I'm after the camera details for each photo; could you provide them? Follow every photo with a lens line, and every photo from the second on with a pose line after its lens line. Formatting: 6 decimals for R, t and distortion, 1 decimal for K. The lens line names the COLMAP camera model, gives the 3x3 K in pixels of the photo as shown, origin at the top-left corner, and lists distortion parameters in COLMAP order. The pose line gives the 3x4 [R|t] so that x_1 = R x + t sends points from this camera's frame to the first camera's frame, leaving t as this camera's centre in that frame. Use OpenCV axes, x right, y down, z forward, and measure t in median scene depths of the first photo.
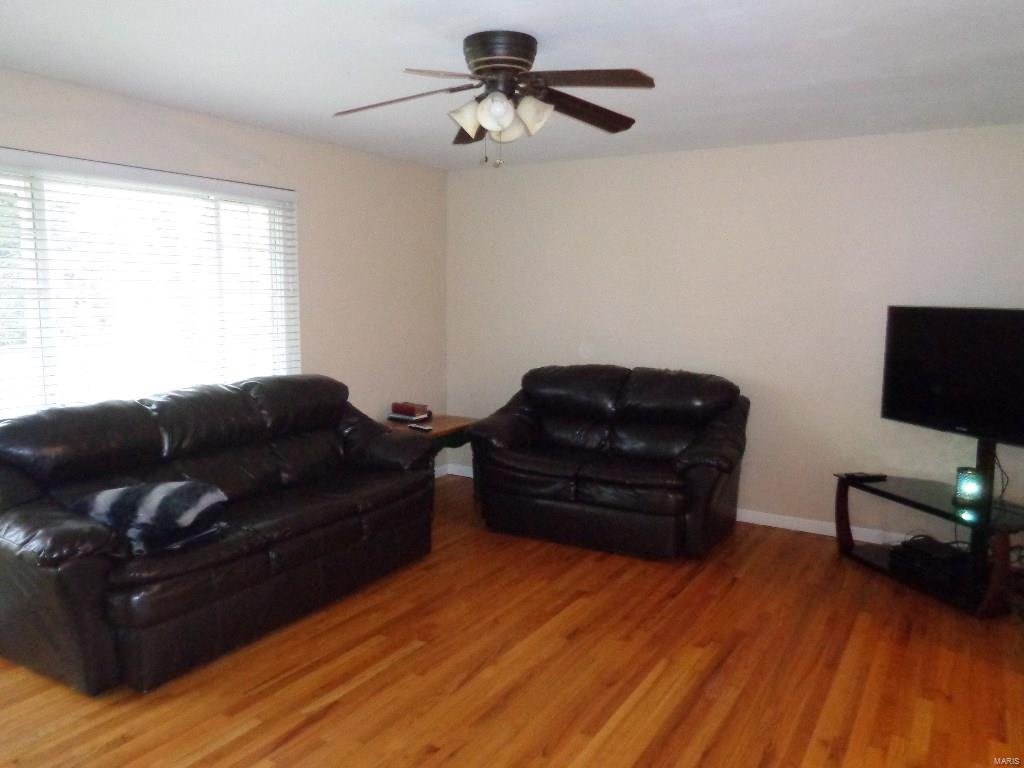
lens RADIAL K [[751.6, 0, 512.0], [0, 751.6, 384.0], [0, 0, 1]] dist [-0.012263, 0.009483]
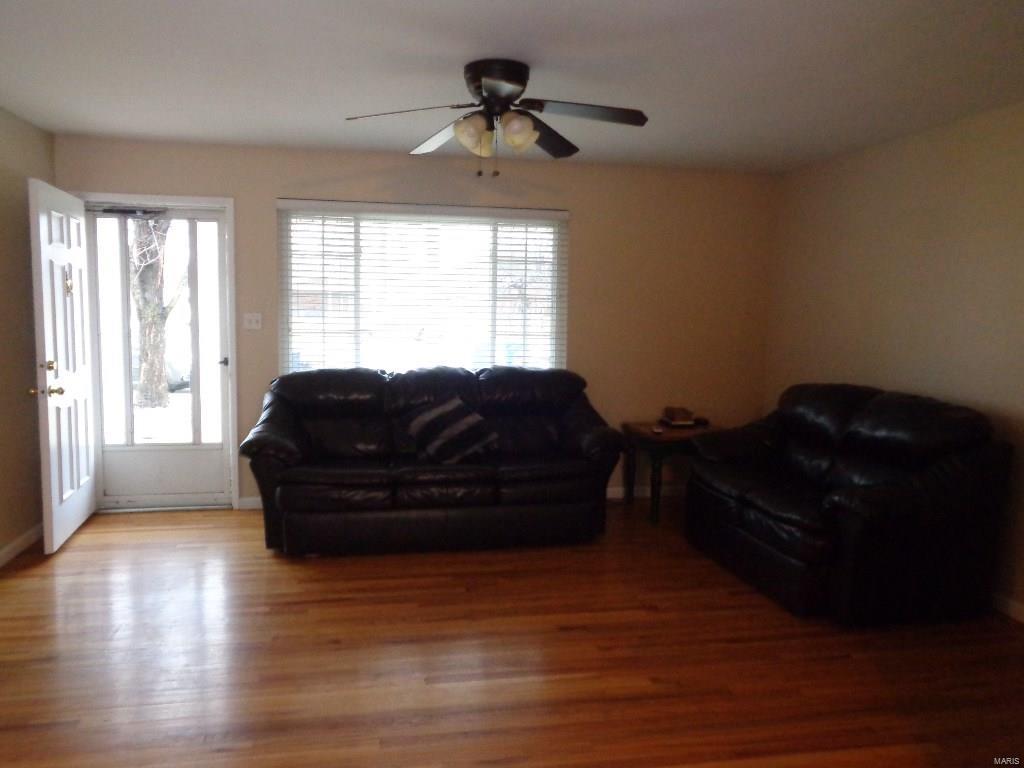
lens RADIAL K [[751.6, 0, 512.0], [0, 751.6, 384.0], [0, 0, 1]] dist [-0.012263, 0.009483]
pose [[0.678644, 0.081473, -0.729935, 0.646416], [-0.103588, 0.994512, 0.014695, 0.000545], [0.727126, 0.065640, 0.683359, 0.200919]]
